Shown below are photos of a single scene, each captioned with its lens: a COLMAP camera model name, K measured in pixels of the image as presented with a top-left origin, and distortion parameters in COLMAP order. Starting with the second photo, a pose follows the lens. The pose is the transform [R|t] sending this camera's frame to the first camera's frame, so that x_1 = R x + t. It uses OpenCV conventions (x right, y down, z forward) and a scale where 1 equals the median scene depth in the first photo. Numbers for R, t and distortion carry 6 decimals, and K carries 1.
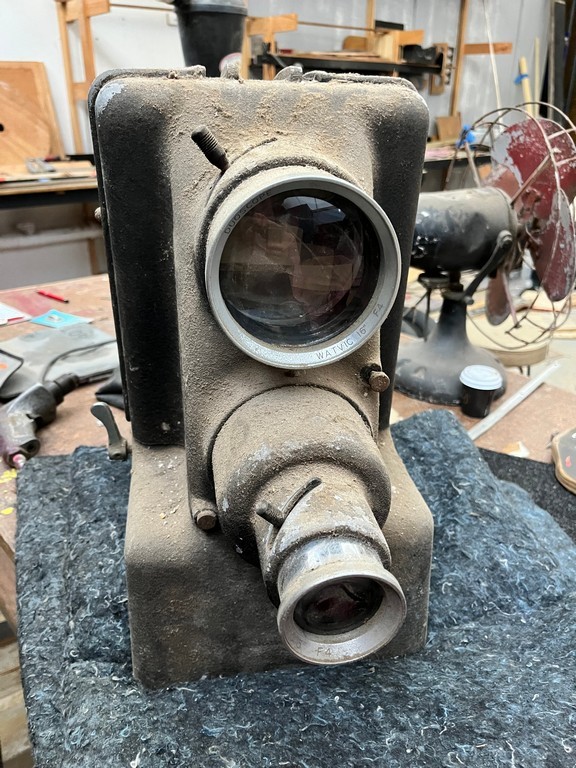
lens RADIAL K [[602.0, 0, 288.0], [0, 602.0, 384.0], [0, 0, 1]] dist [0.102324, -0.188690]
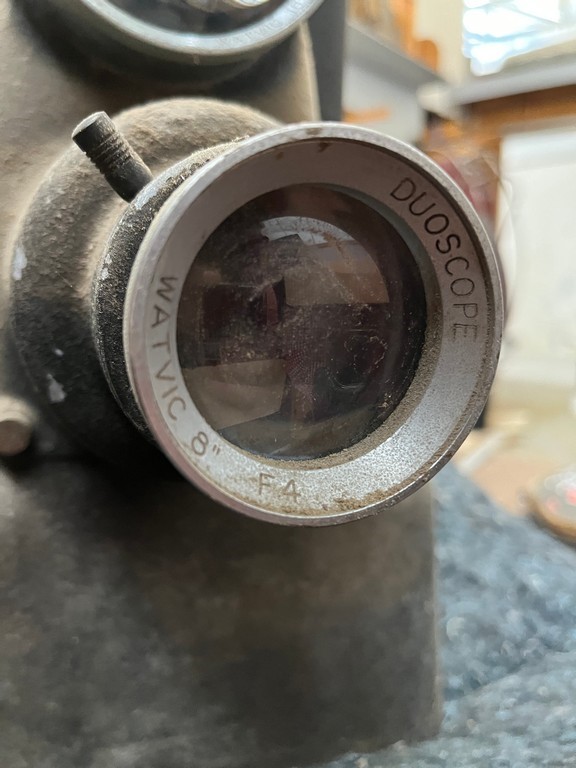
lens RADIAL K [[602.0, 0, 288.0], [0, 602.0, 384.0], [0, 0, 1]] dist [0.102324, -0.188690]
pose [[0.986870, -0.033309, 0.158042, 0.011344], [0.080587, 0.949549, -0.303087, 0.374177], [-0.139974, 0.311843, 0.939766, 0.521103]]
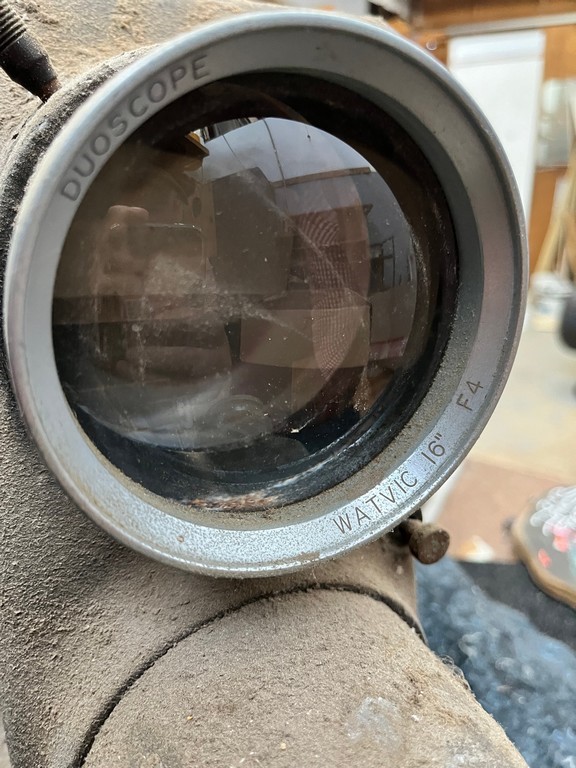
lens RADIAL K [[602.0, 0, 288.0], [0, 602.0, 384.0], [0, 0, 1]] dist [0.102324, -0.188690]
pose [[0.965252, -0.095441, 0.243269, -0.062574], [0.127186, 0.984800, -0.118288, -0.086088], [-0.228282, 0.145118, 0.962719, 0.558497]]
